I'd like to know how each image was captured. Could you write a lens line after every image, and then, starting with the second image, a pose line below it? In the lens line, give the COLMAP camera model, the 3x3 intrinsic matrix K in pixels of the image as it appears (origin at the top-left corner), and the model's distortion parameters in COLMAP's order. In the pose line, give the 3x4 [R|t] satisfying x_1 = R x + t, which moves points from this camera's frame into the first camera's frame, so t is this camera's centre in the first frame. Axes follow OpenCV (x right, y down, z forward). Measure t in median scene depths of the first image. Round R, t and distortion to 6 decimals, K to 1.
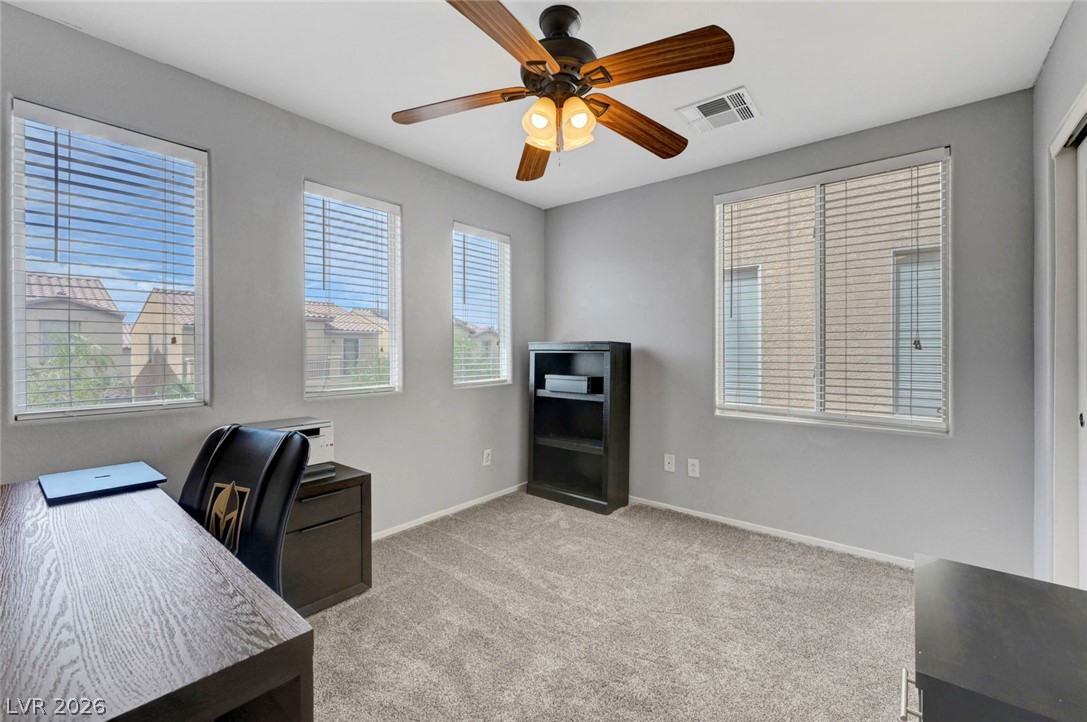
lens RADIAL K [[457.8, 0, 547.7], [0, 457.8, 349.0], [0, 0, 1]] dist [-0.000767, 0.000268]
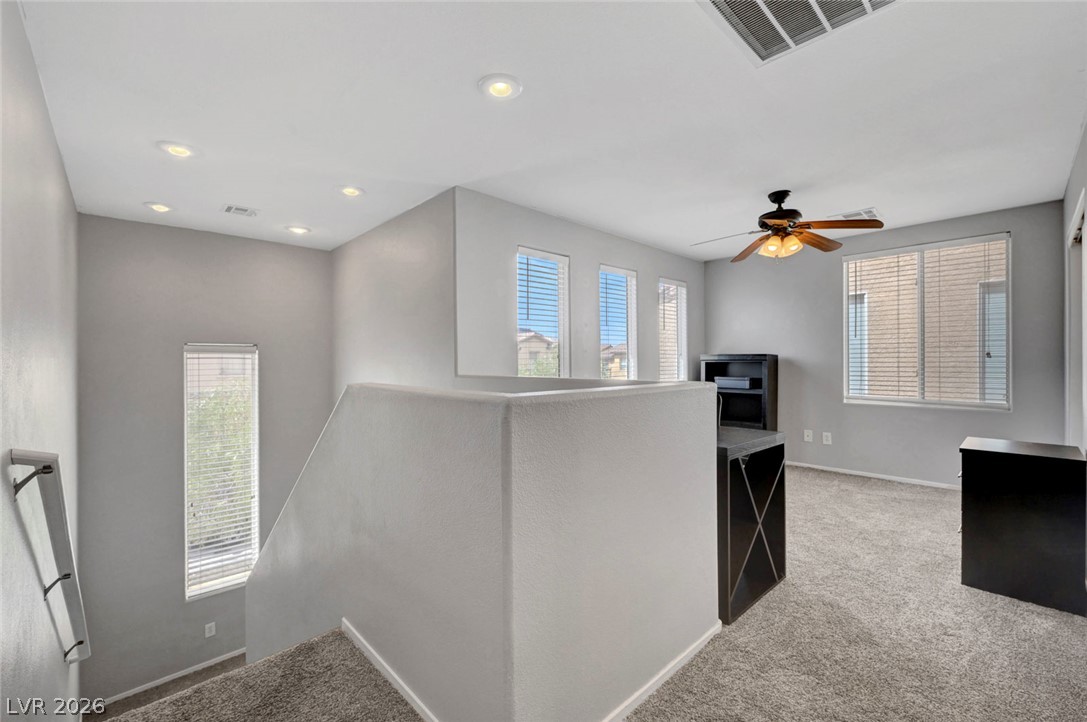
lens RADIAL K [[468.5, 0, 543.5], [0, 468.5, 361.0], [0, 0, 1]] dist [0.003217, 0.000018]
pose [[0.991956, -0.007174, -0.126376, -0.406151], [0.007616, 0.999966, 0.003014, -0.004287], [0.126350, -0.003952, 0.991978, -0.636528]]
